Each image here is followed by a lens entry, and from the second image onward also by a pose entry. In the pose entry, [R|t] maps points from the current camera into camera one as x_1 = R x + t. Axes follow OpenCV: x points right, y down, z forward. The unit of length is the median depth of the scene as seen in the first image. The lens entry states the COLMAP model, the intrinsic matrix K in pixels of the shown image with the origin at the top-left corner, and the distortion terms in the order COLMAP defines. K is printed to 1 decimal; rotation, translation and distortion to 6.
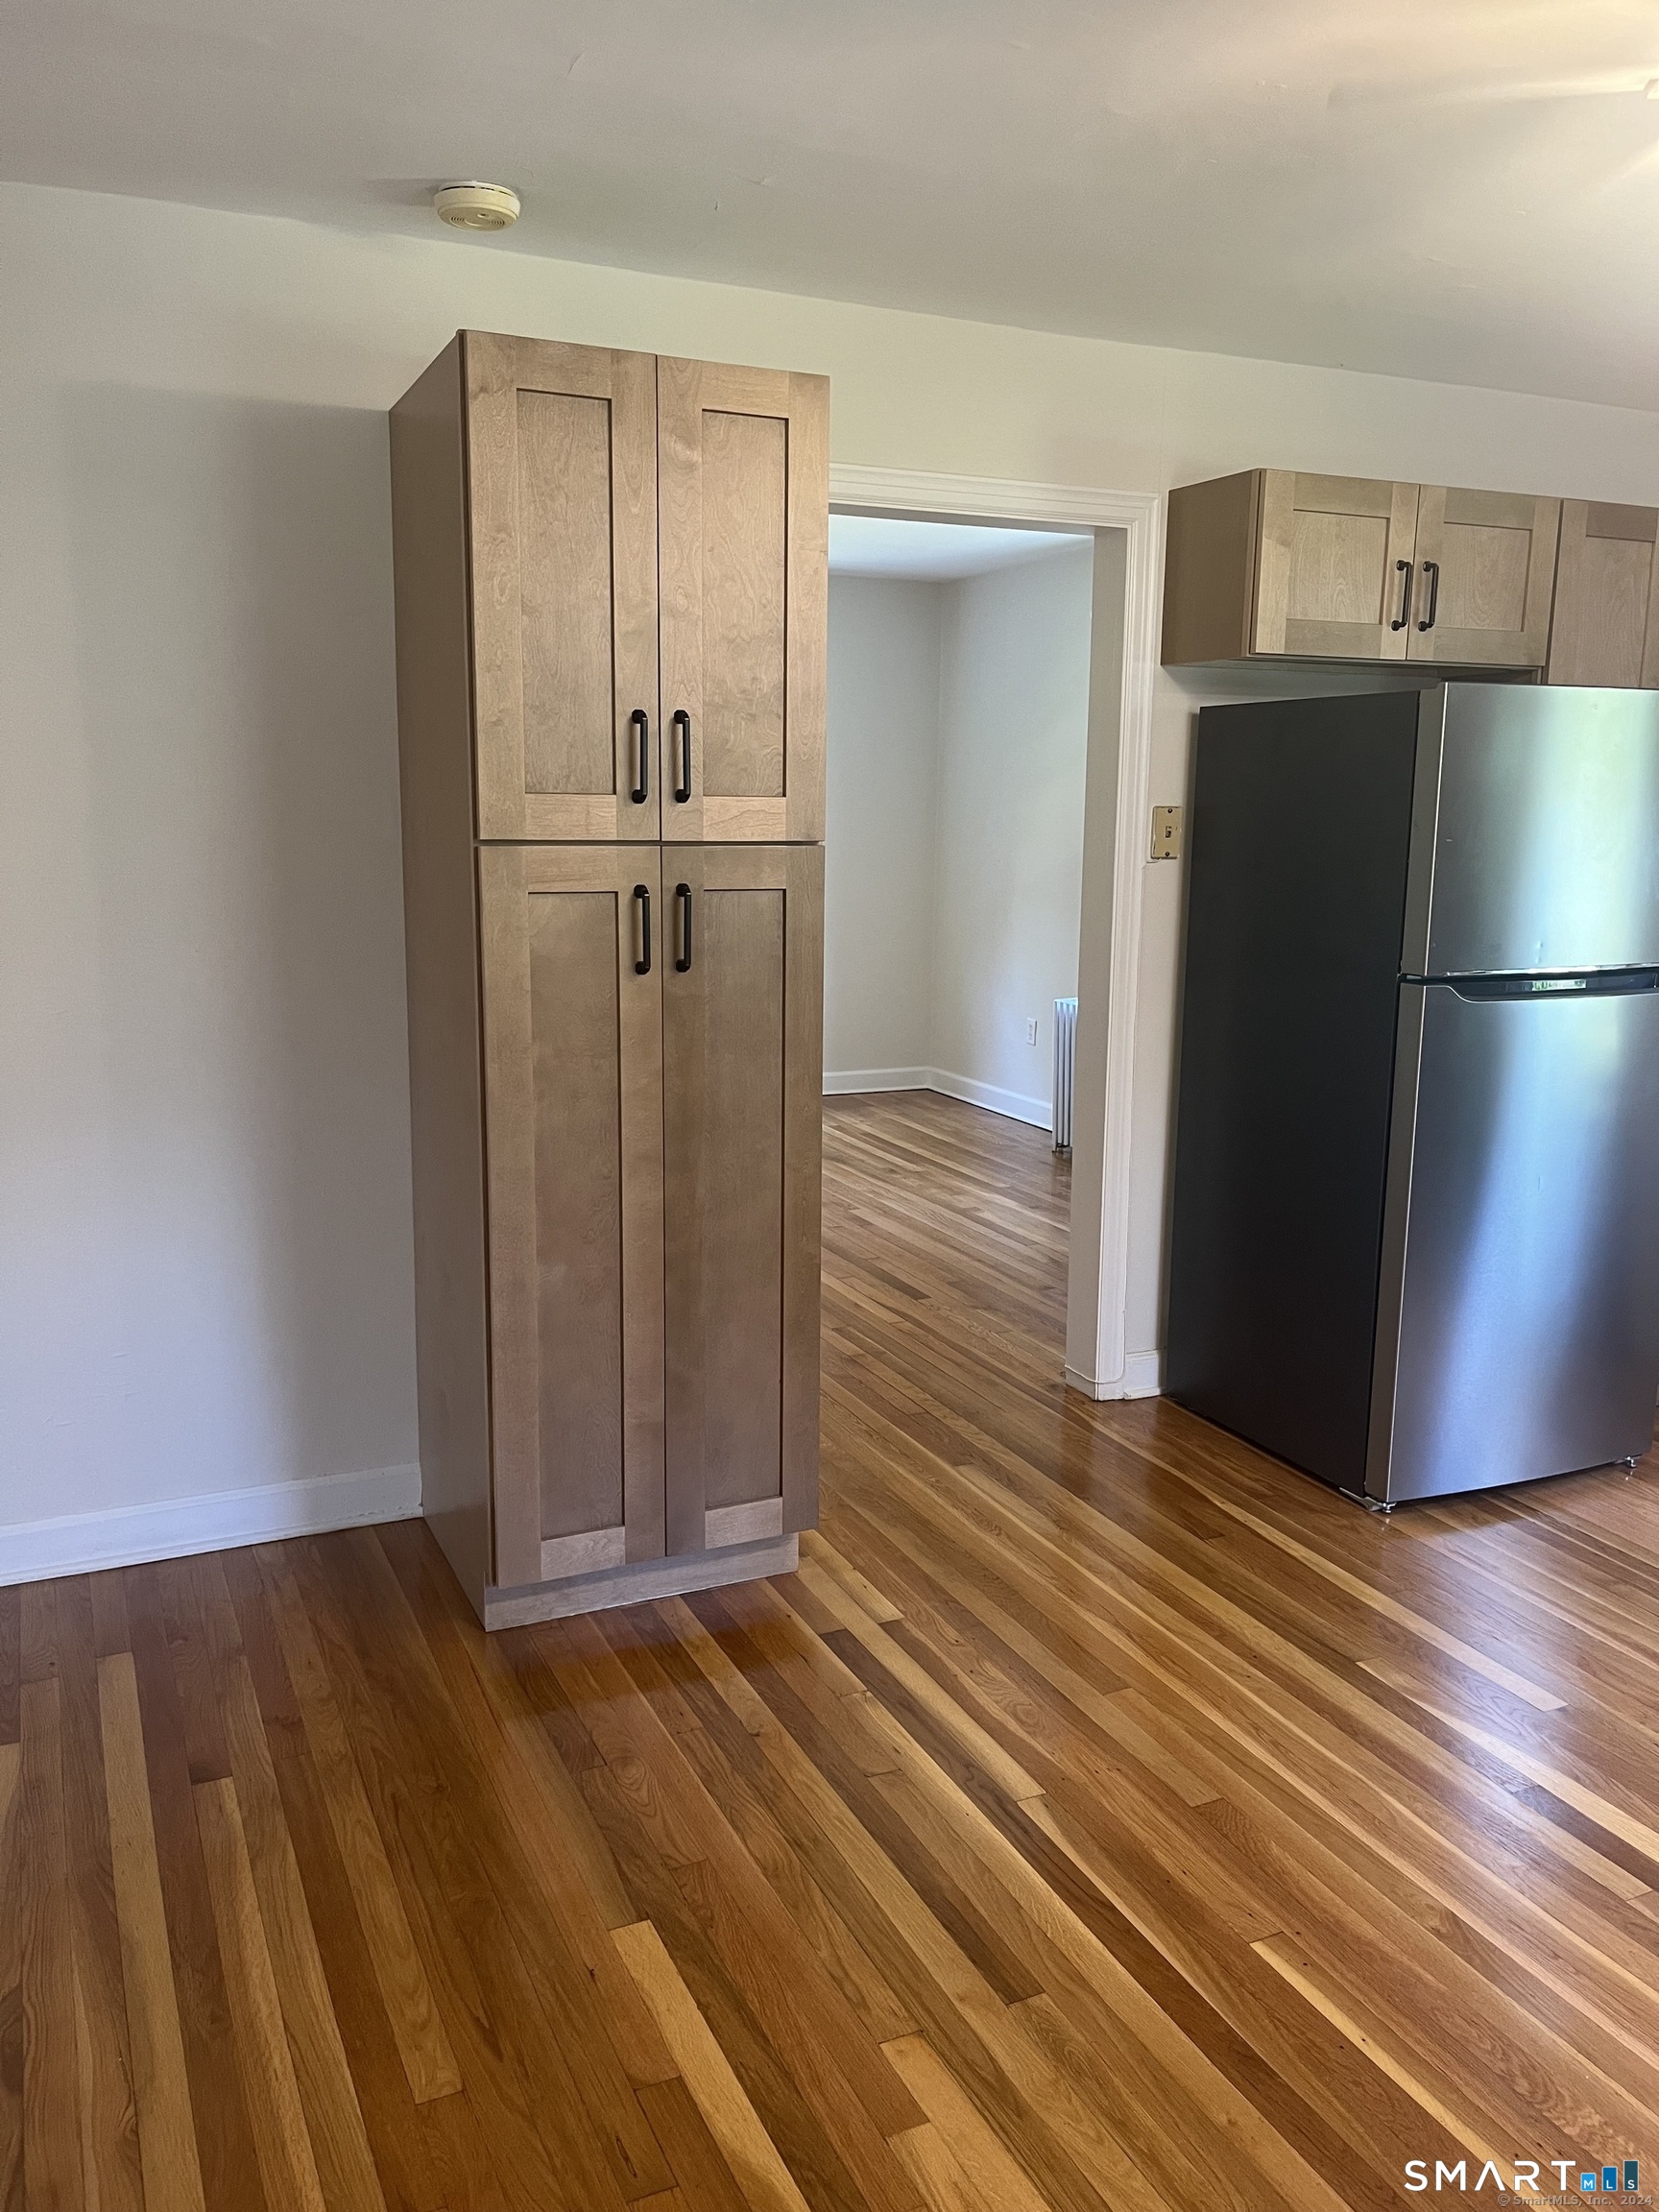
lens RADIAL K [[1677.8, 0, 812.8], [0, 1677.8, 1106.5], [0, 0, 1]] dist [0.073842, -0.097862]
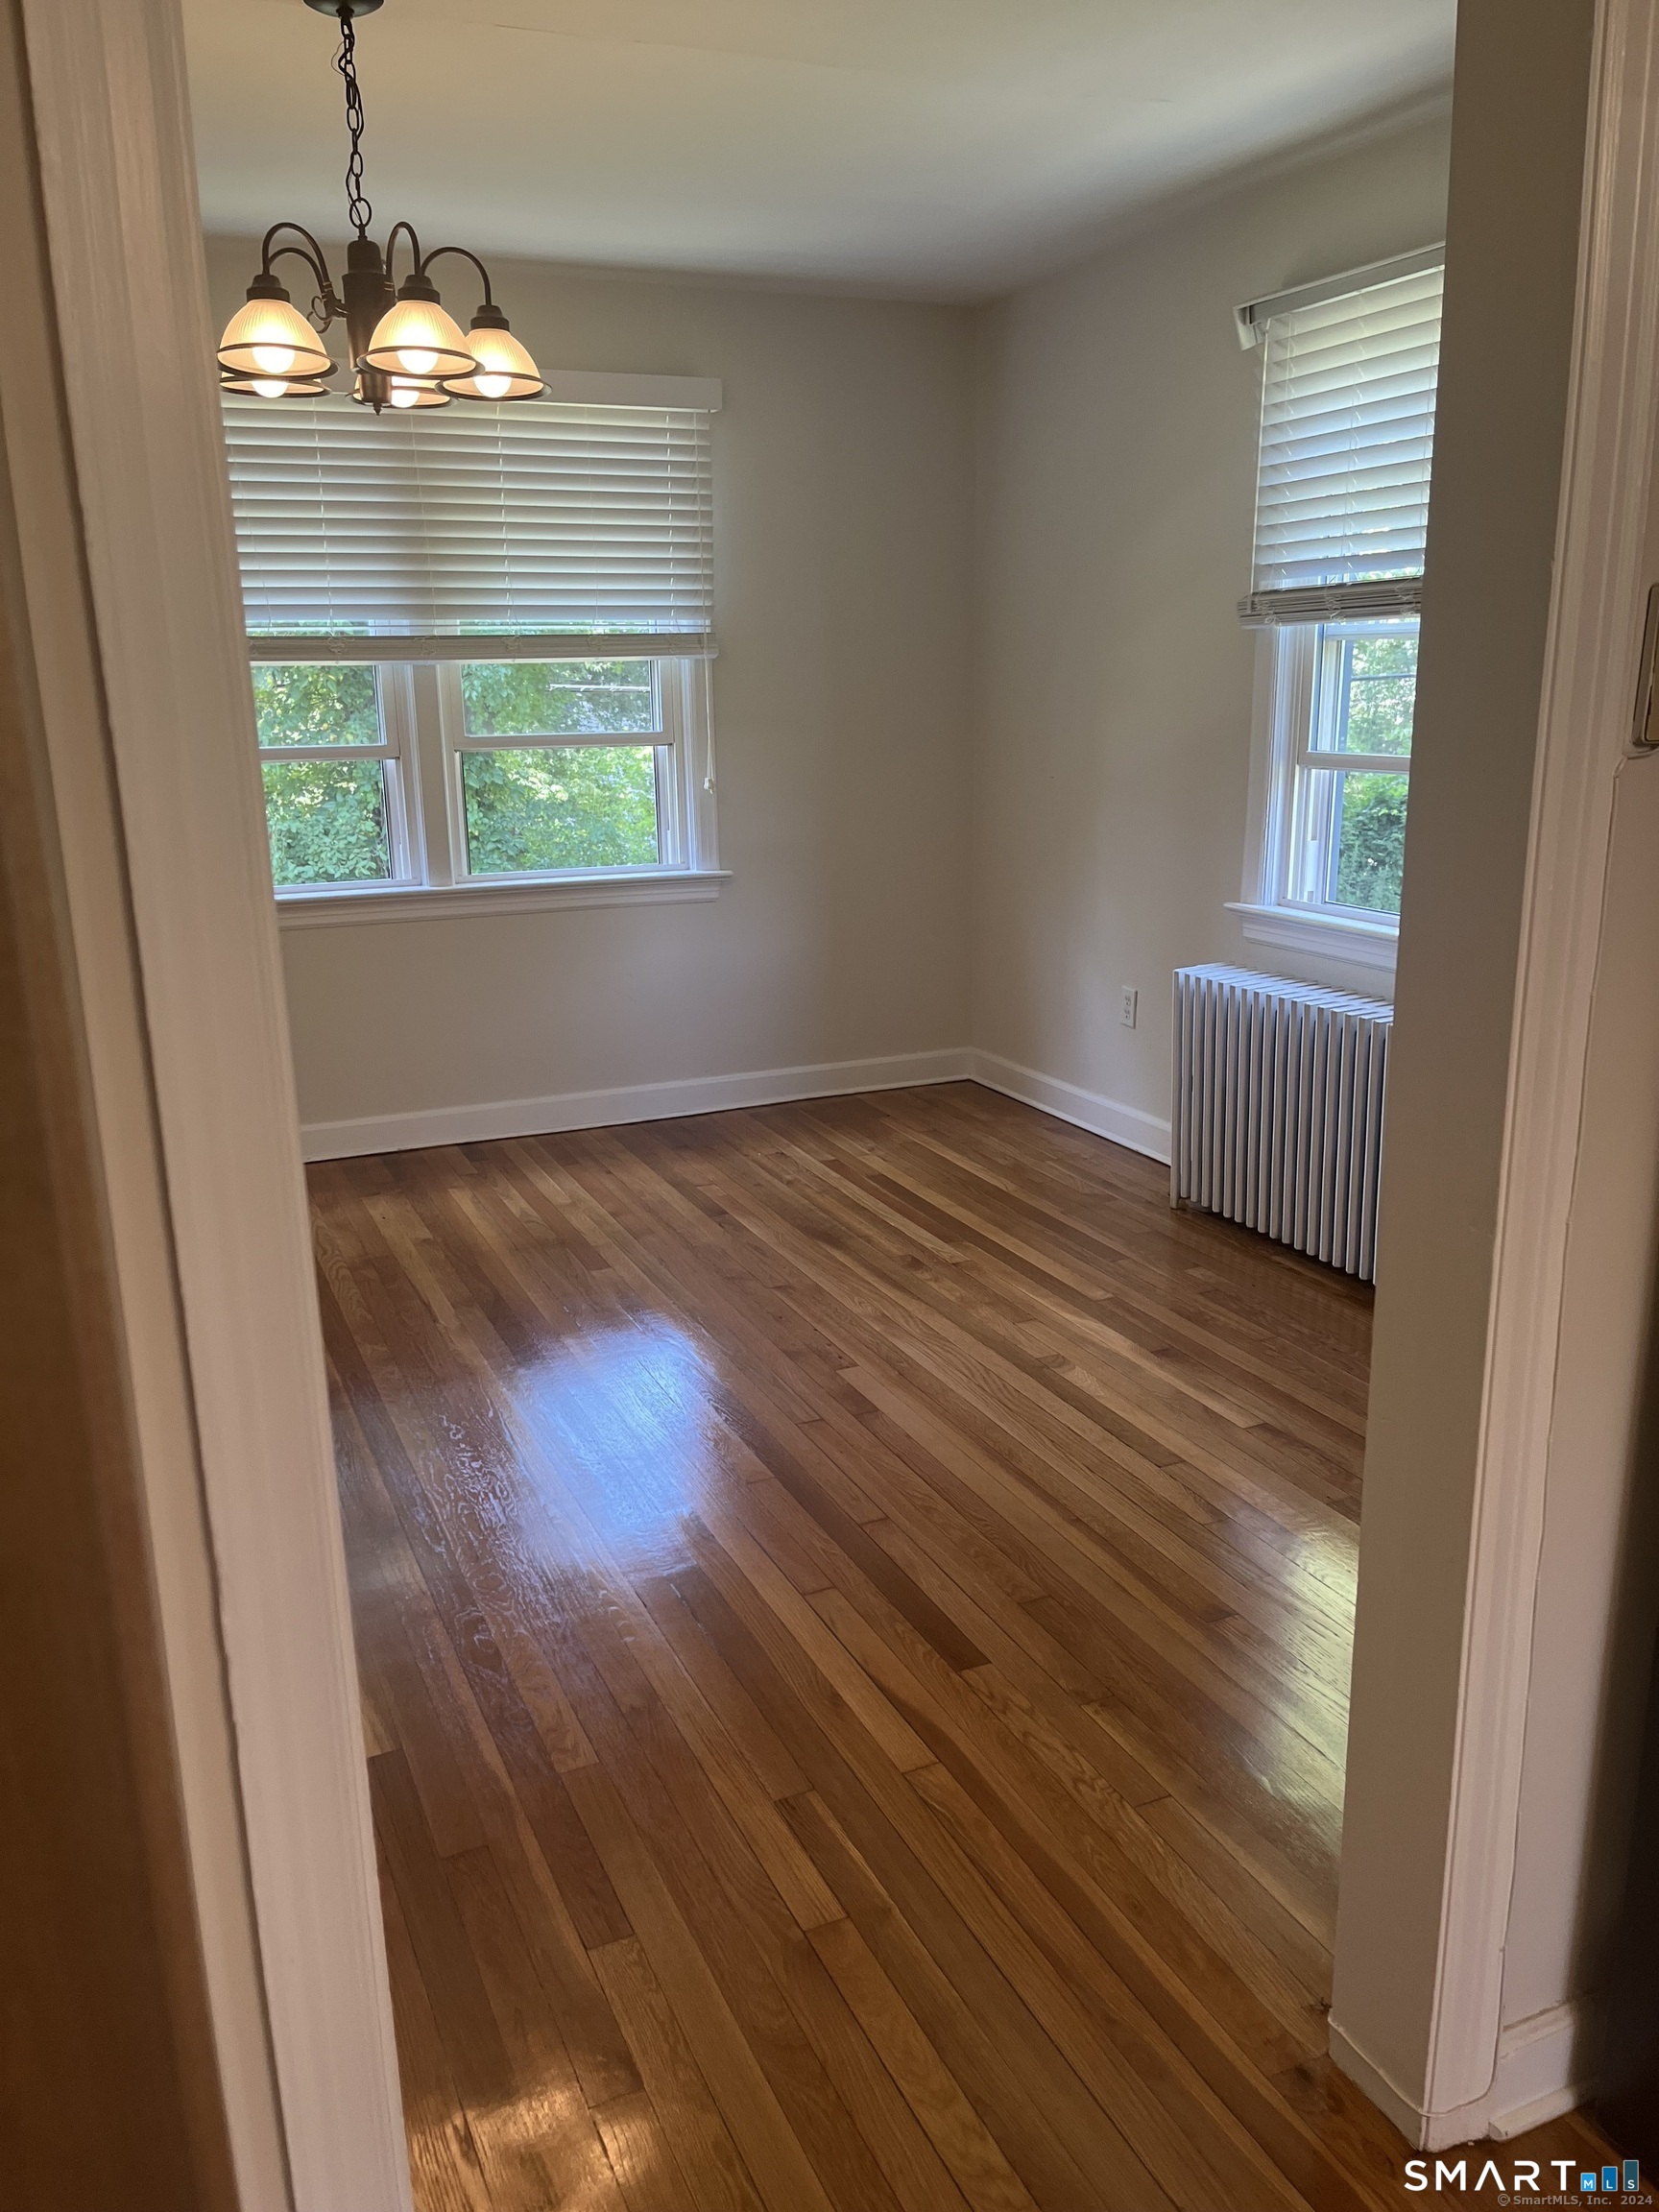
lens RADIAL K [[1677.8, 0, 812.8], [0, 1677.8, 1106.5], [0, 0, 1]] dist [0.073842, -0.097862]
pose [[0.999303, -0.026343, -0.026451, 0.031568], [0.028058, 0.997378, 0.066706, -0.070497], [0.024625, -0.067401, 0.997422, 0.448966]]
